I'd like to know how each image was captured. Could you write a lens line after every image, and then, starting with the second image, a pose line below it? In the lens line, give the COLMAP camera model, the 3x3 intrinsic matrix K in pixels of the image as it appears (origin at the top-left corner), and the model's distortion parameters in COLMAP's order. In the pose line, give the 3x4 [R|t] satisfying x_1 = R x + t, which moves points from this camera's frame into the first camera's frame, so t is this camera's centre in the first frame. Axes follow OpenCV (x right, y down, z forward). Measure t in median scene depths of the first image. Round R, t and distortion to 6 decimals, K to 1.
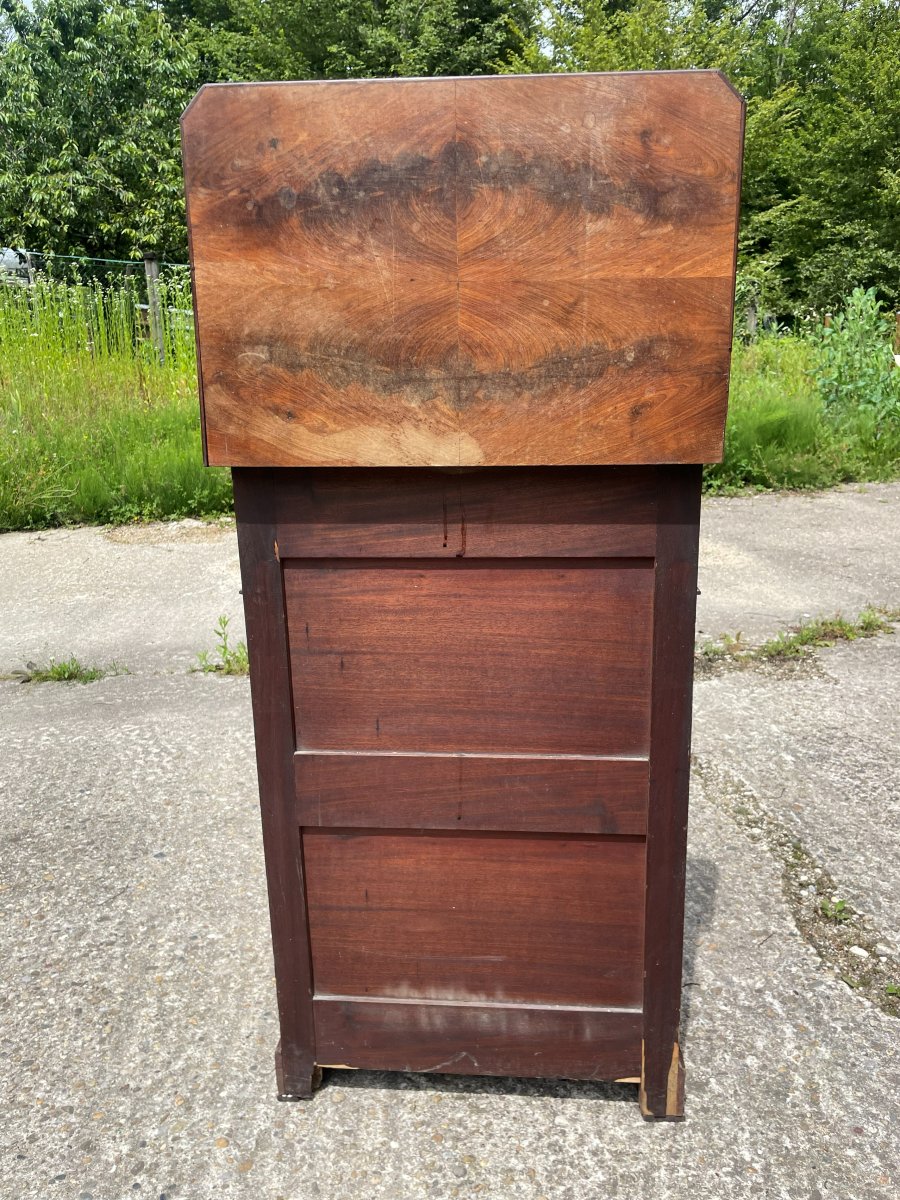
lens RADIAL K [[918.6, 0, 467.4], [0, 918.6, 595.3], [0, 0, 1]] dist [0.080400, -0.115683]
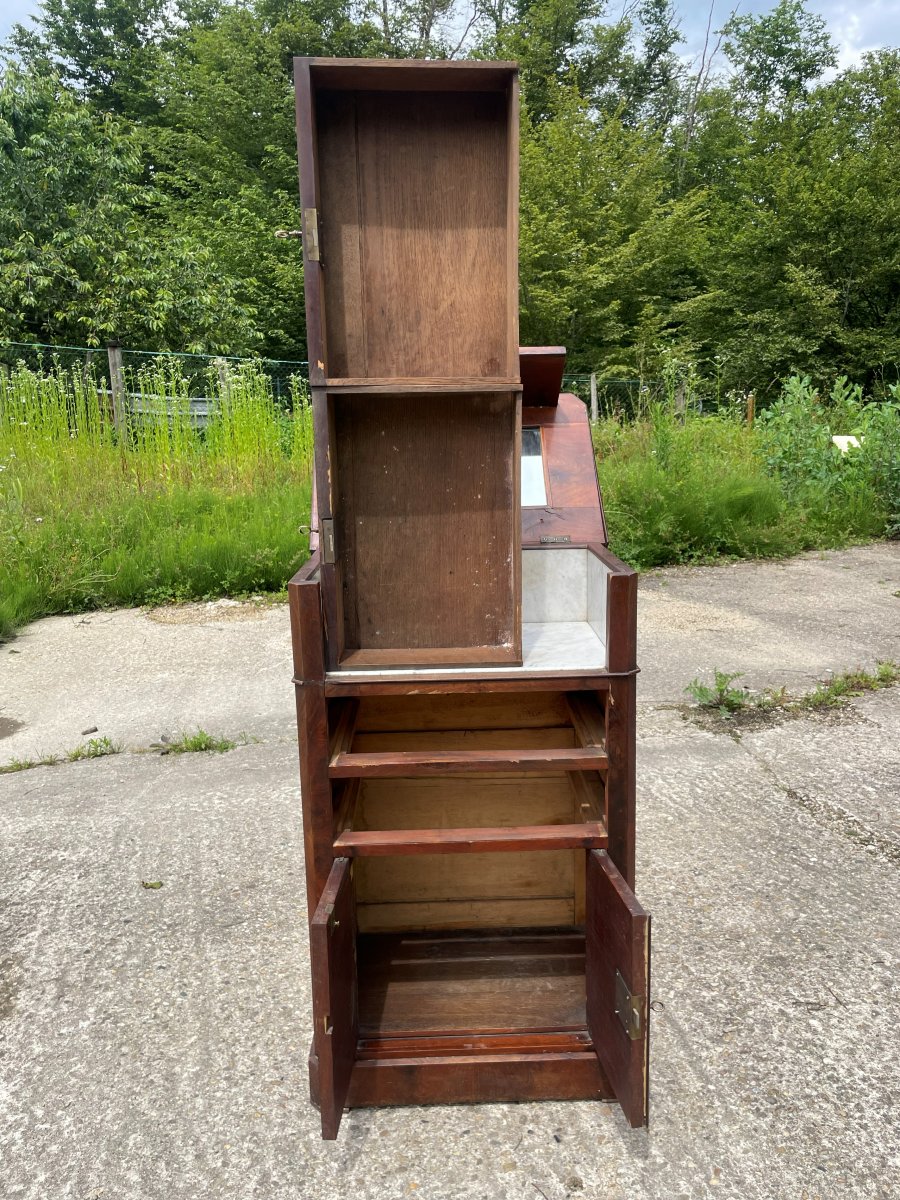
lens RADIAL K [[918.6, 0, 466.0], [0, 918.6, 587.3], [0, 0, 1]] dist [0.080400, -0.115683]
pose [[0.995460, -0.024743, 0.091906, -0.123992], [0.032254, 0.996179, -0.081156, -0.001261], [-0.089546, 0.083752, 0.992455, -0.073230]]
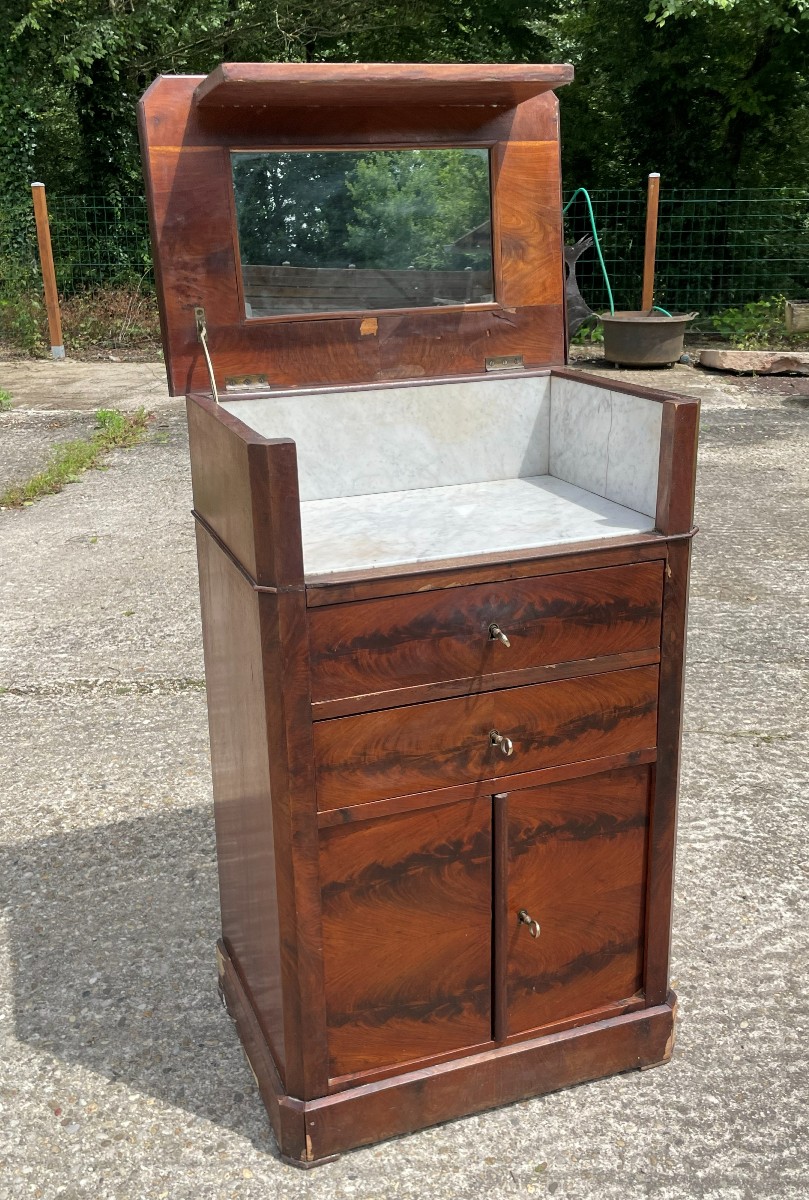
lens RADIAL K [[1165.9, 0, 378.9], [0, 1165.9, 592.4], [0, 0, 1]] dist [0.038301, 0.000000]
pose [[0.918408, -0.133594, 0.372396, -0.216574], [0.120522, 0.990998, 0.058280, -0.007416], [-0.376829, -0.008643, 0.926242, -0.019918]]
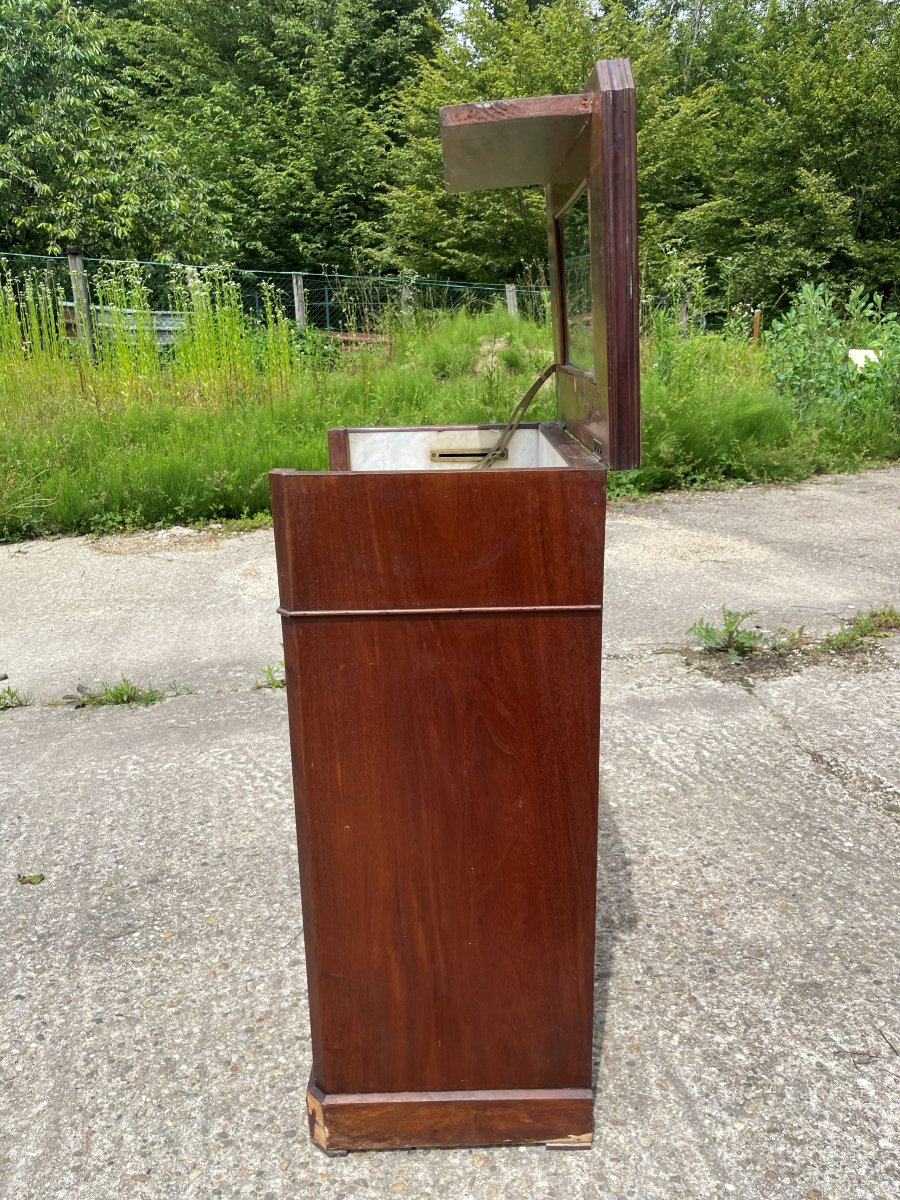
lens RADIAL K [[918.6, 0, 466.7], [0, 918.6, 600.8], [0, 0, 1]] dist [0.080400, -0.115683]
pose [[0.994884, -0.033165, 0.095425, -0.099381], [0.032399, 0.999429, 0.009563, -0.005498], [-0.095688, -0.006422, 0.995391, 0.021516]]
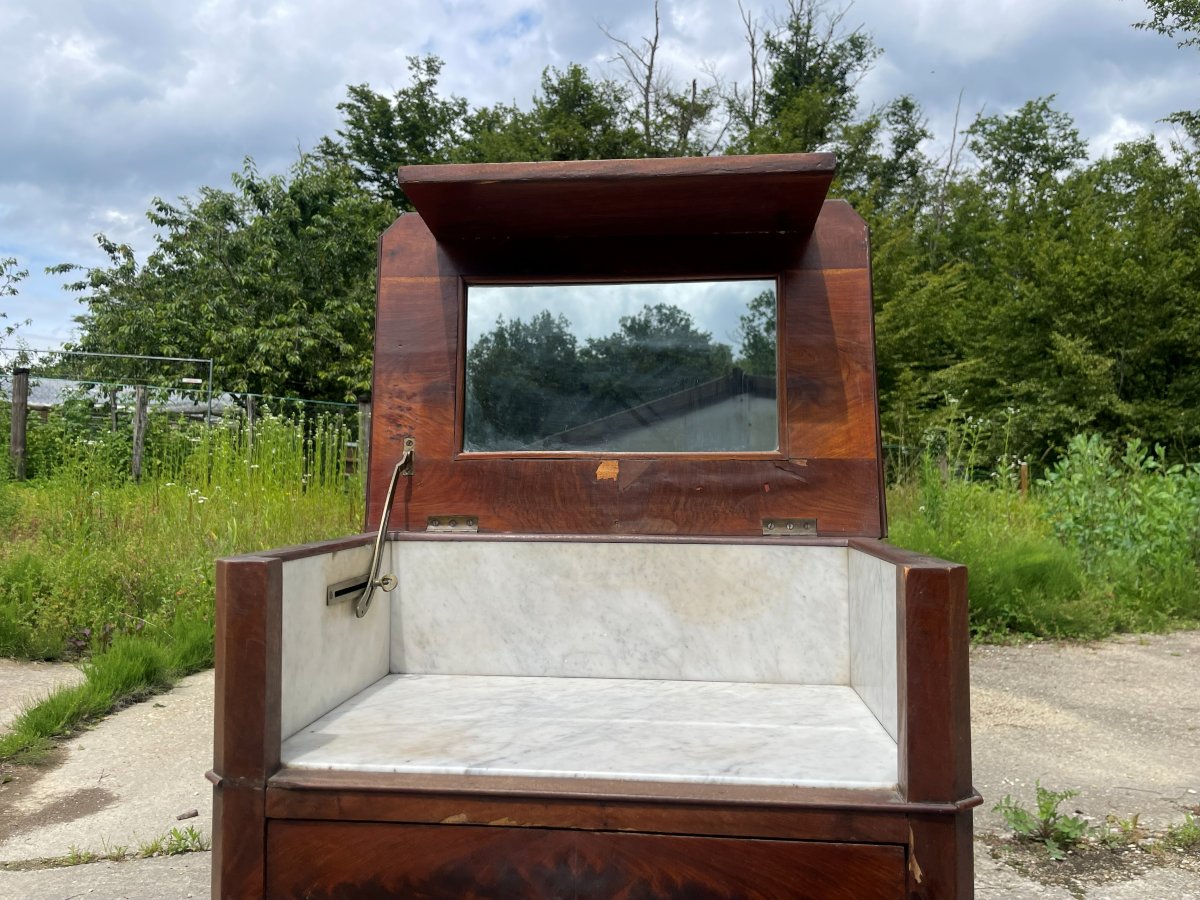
lens RADIAL K [[918.6, 0, 601.6], [0, 918.6, 432.9], [0, 0, 1]] dist [0.080400, -0.115683]
pose [[0.999395, 0.015443, -0.031147, -0.092442], [-0.024608, 0.947098, -0.319999, -0.002438], [0.024558, 0.320572, 0.946906, 0.071424]]
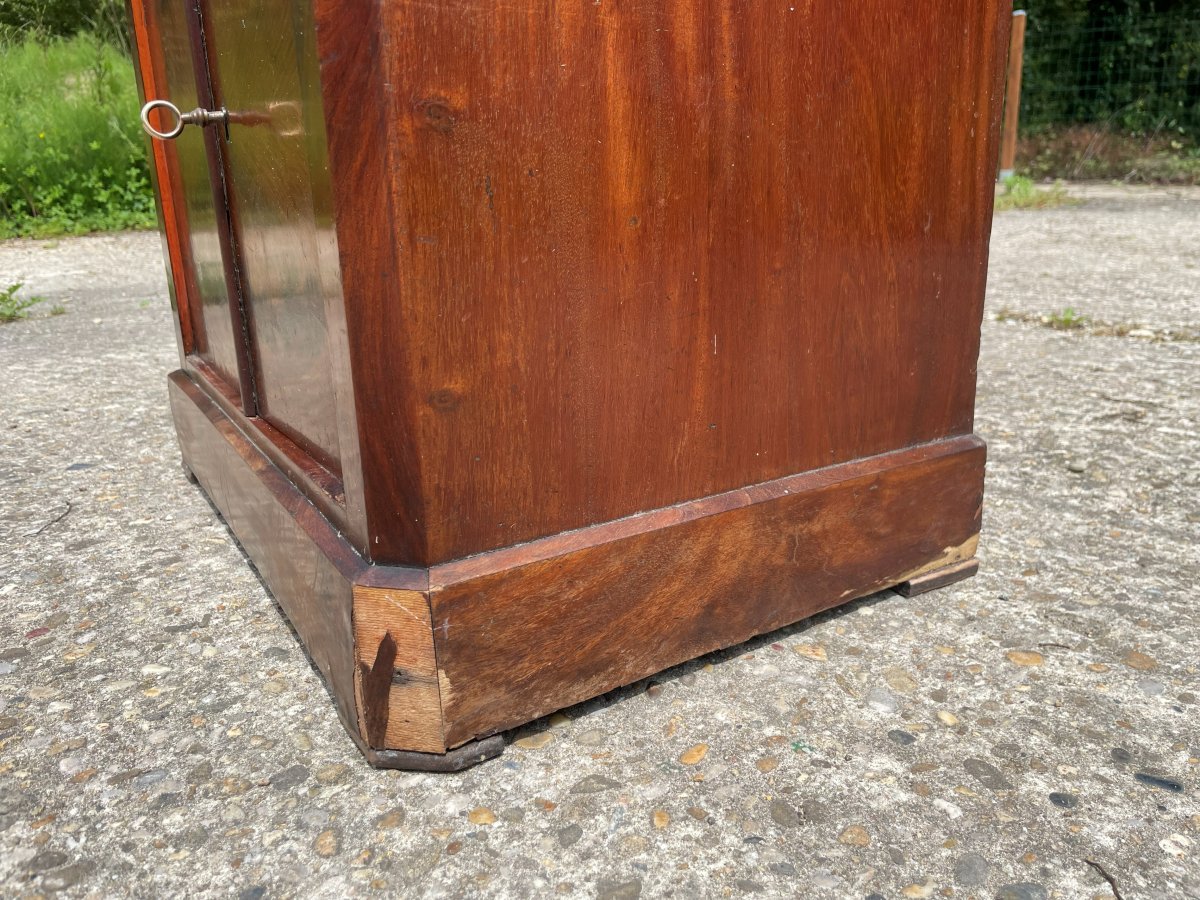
lens RADIAL K [[918.6, 0, 606.4], [0, 918.6, 448.4], [0, 0, 1]] dist [0.080400, -0.115683]
pose [[0.792373, -0.180213, 0.582810, -0.145795], [0.178208, 0.982076, 0.061384, 0.108301], [-0.583426, 0.055223, 0.810286, 0.189302]]
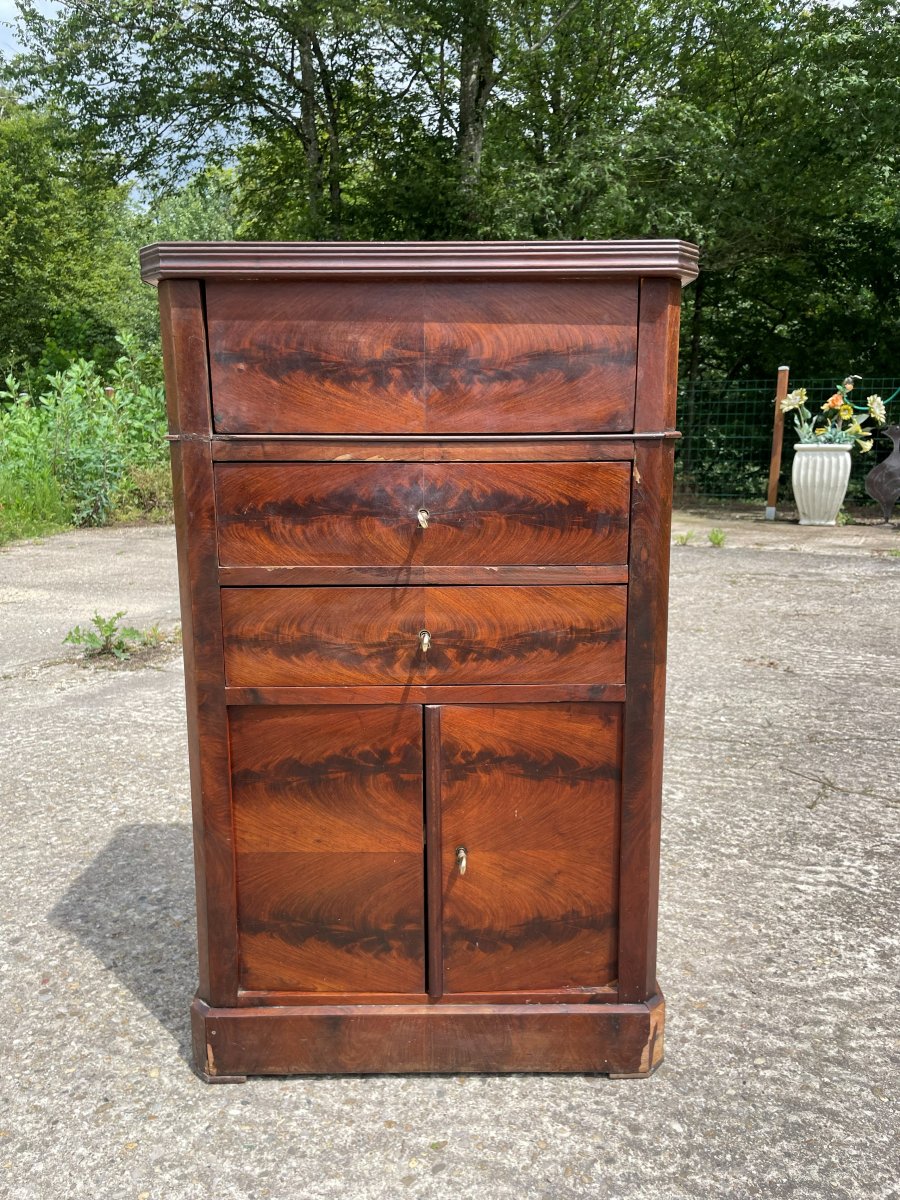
lens RADIAL K [[918.6, 0, 446.1], [0, 918.6, 609.2], [0, 0, 1]] dist [0.080400, -0.115683]
pose [[0.997202, -0.004950, 0.074593, -0.108368], [0.011795, 0.995725, -0.091608, 0.055482], [-0.073820, 0.092231, 0.992997, 0.020929]]
